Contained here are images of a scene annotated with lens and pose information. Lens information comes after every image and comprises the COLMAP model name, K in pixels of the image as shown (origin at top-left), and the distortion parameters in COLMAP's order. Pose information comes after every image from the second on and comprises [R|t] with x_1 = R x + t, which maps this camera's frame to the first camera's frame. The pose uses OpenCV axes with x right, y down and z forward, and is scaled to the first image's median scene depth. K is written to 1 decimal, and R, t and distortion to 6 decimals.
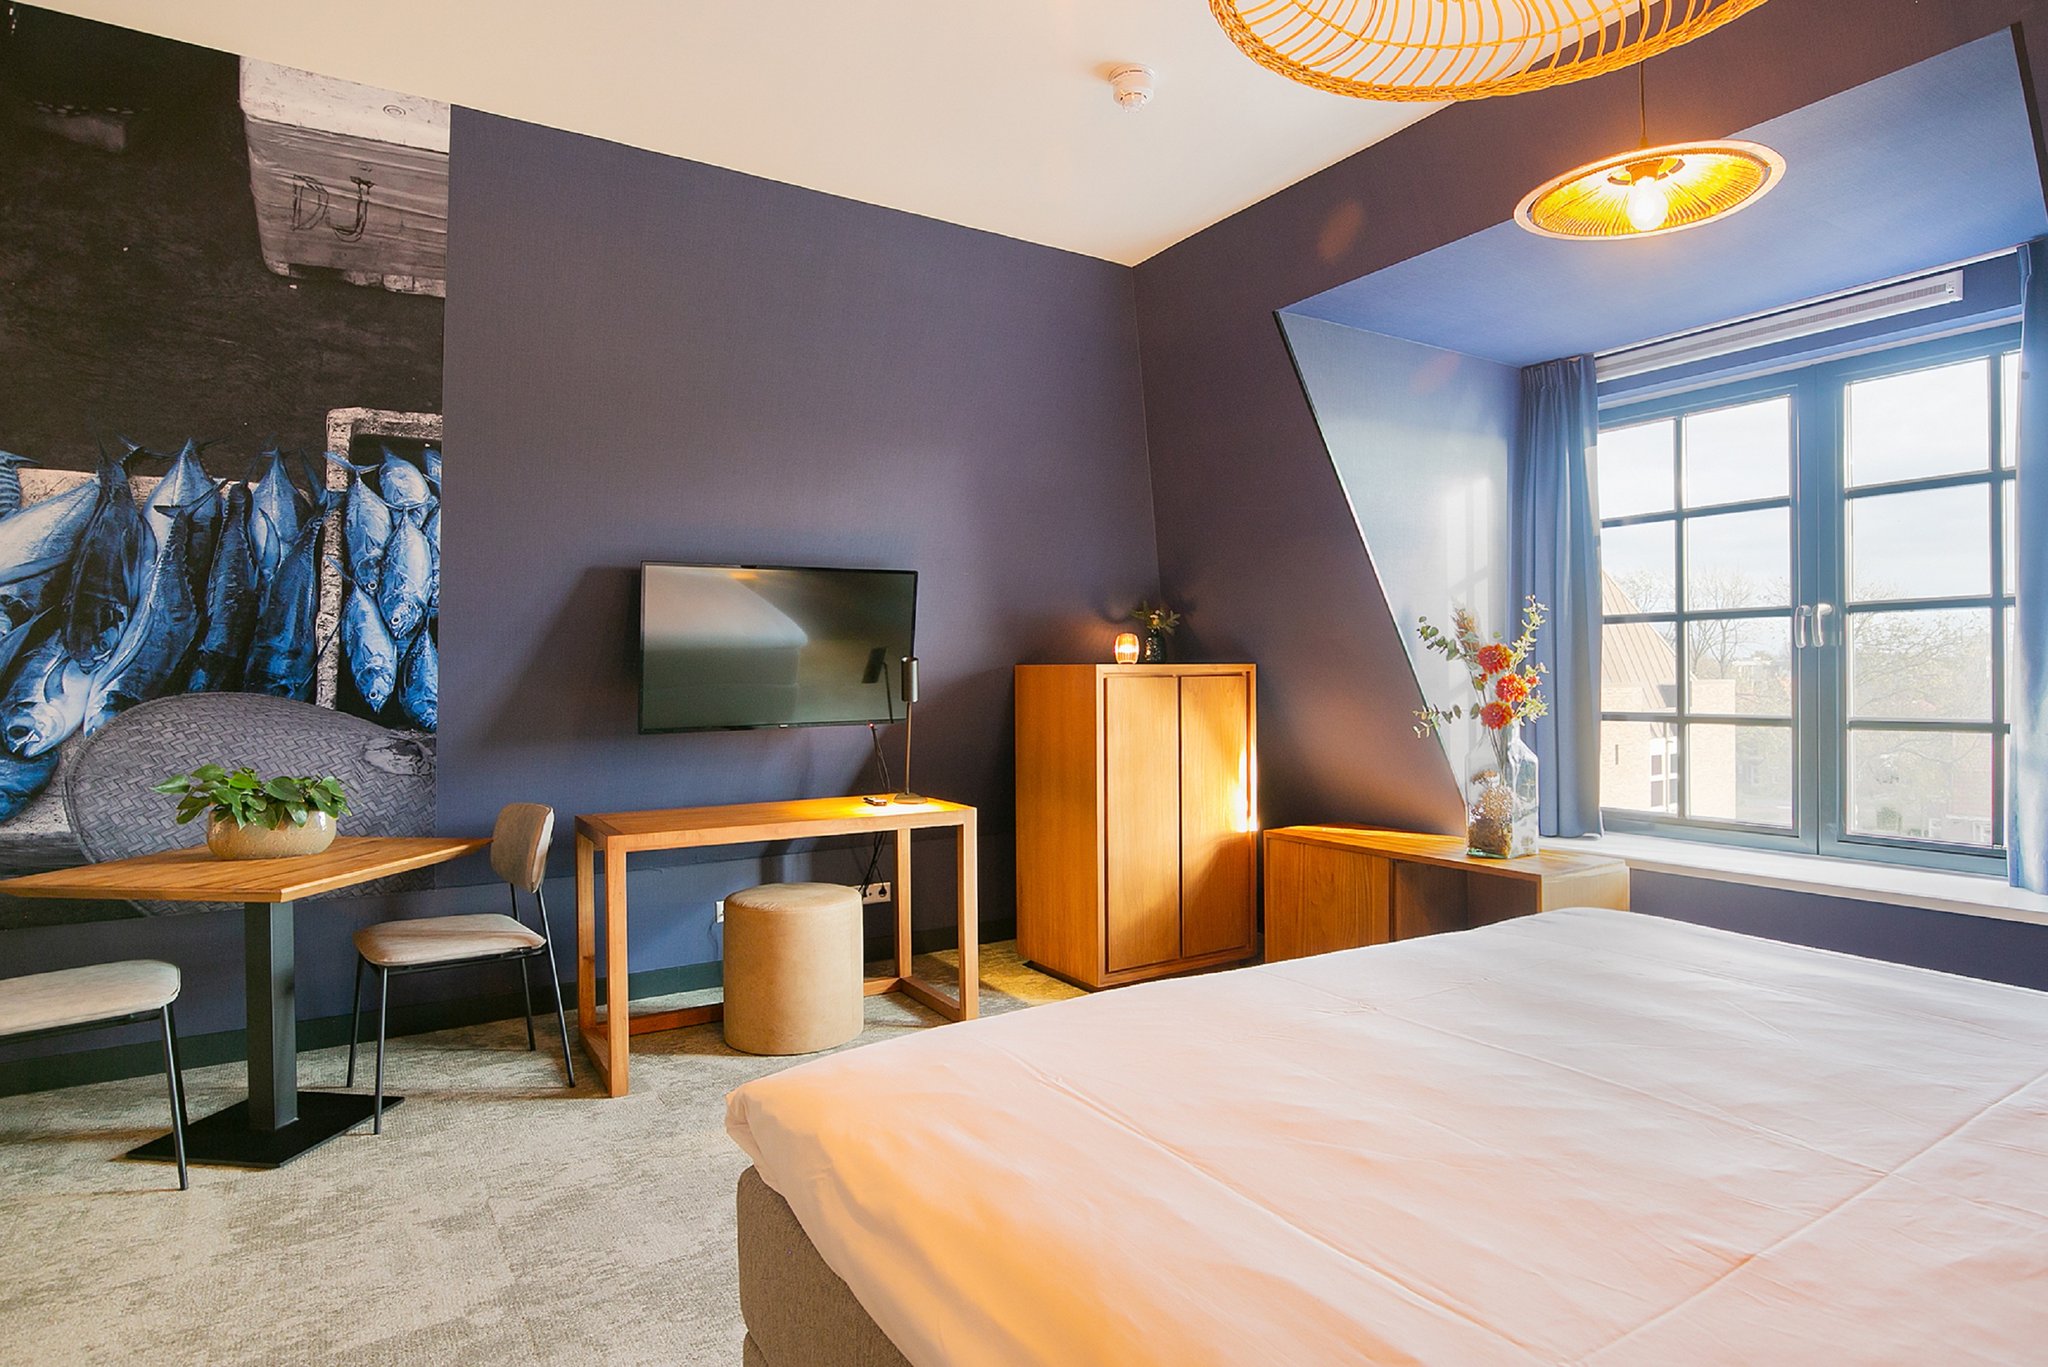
lens RADIAL K [[1112.6, 0, 1040.6], [0, 1112.6, 685.3], [0, 0, 1]] dist [-0.002145, 0.000210]
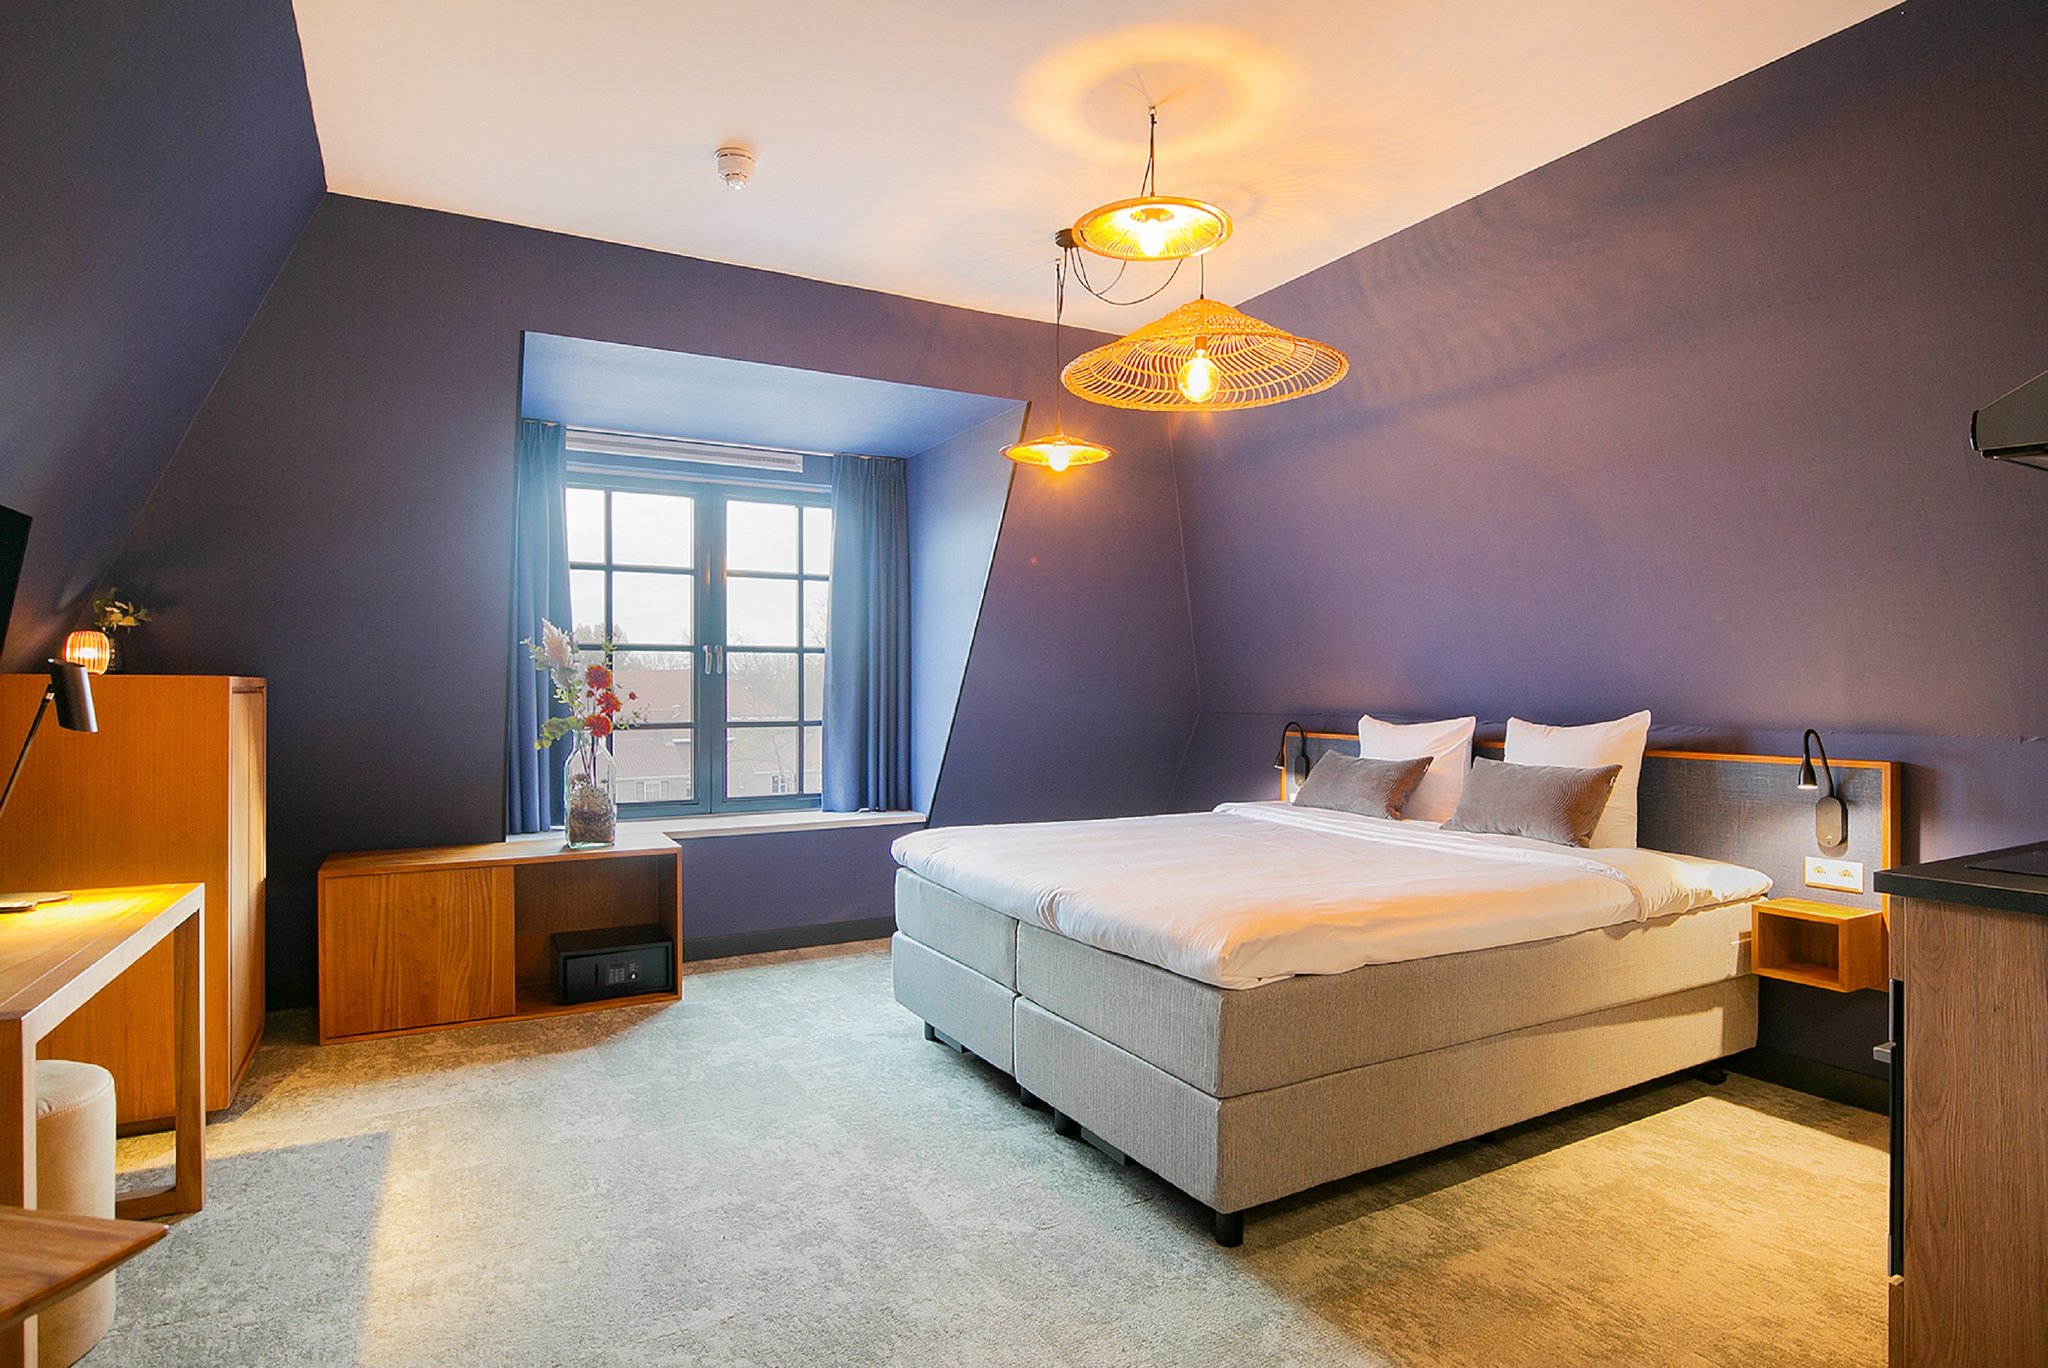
lens RADIAL K [[1112.6, 0, 1040.6], [0, 1112.6, 685.8], [0, 0, 1]] dist [-0.002145, 0.000210]
pose [[0.091827, 0.007812, 0.995744, -0.697886], [0.003874, 0.999959, -0.008202, -0.004317], [-0.995767, 0.004610, 0.091792, 0.414091]]
